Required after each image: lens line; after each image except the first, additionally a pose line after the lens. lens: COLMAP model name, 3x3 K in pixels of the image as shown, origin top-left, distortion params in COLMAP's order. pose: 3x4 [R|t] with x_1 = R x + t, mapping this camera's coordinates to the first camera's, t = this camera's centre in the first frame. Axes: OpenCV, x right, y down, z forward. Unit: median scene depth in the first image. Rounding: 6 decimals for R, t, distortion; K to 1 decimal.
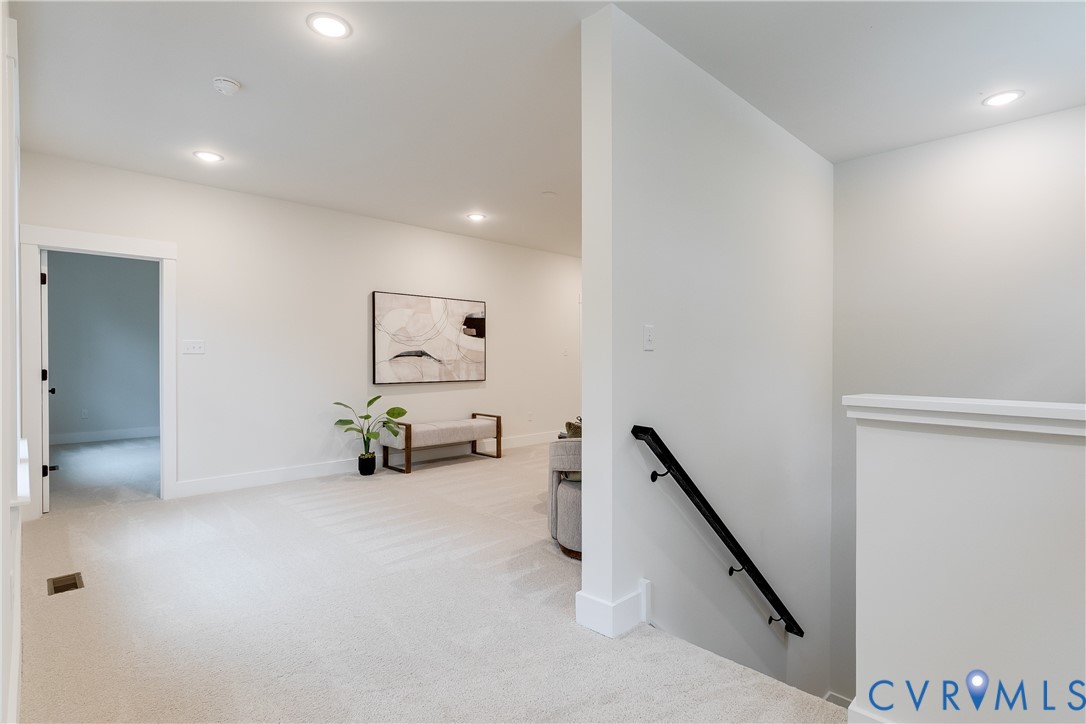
lens RADIAL K [[552.4, 0, 545.7], [0, 552.4, 364.7], [0, 0, 1]] dist [-0.009428, 0.002219]
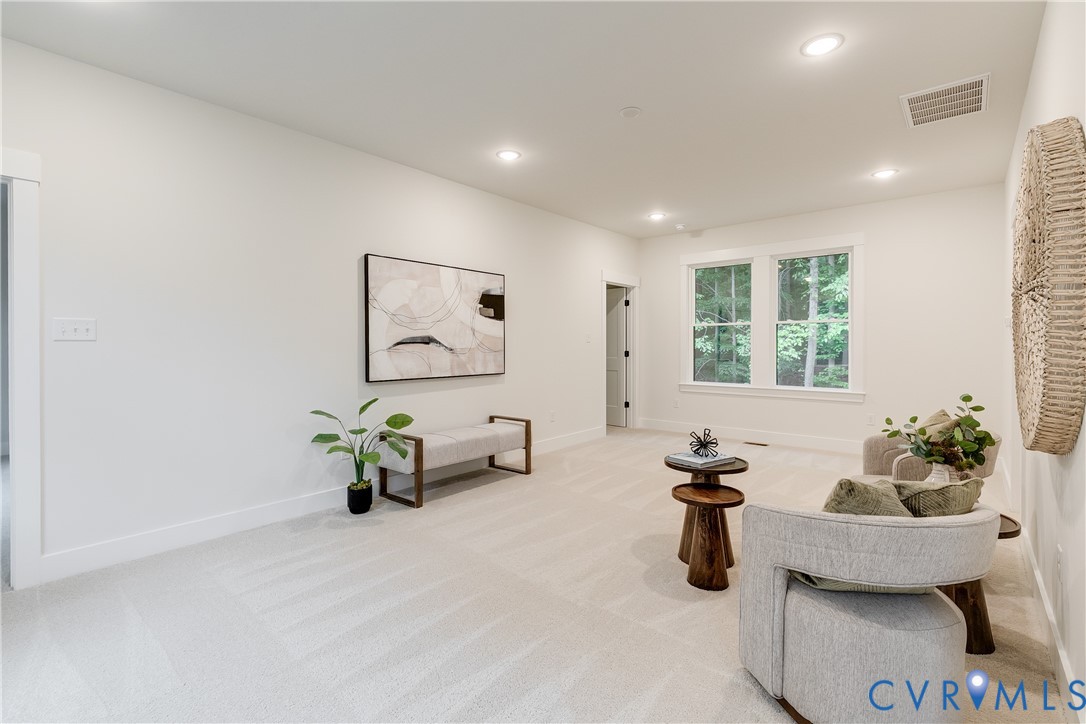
lens RADIAL K [[496.2, 0, 539.8], [0, 496.2, 351.6], [0, 0, 1]] dist [0.002994, -0.000865]
pose [[0.995605, -0.003673, 0.093579, -0.142020], [0.003563, 0.999993, 0.001338, -0.004875], [-0.093583, -0.000998, 0.995611, 0.321121]]
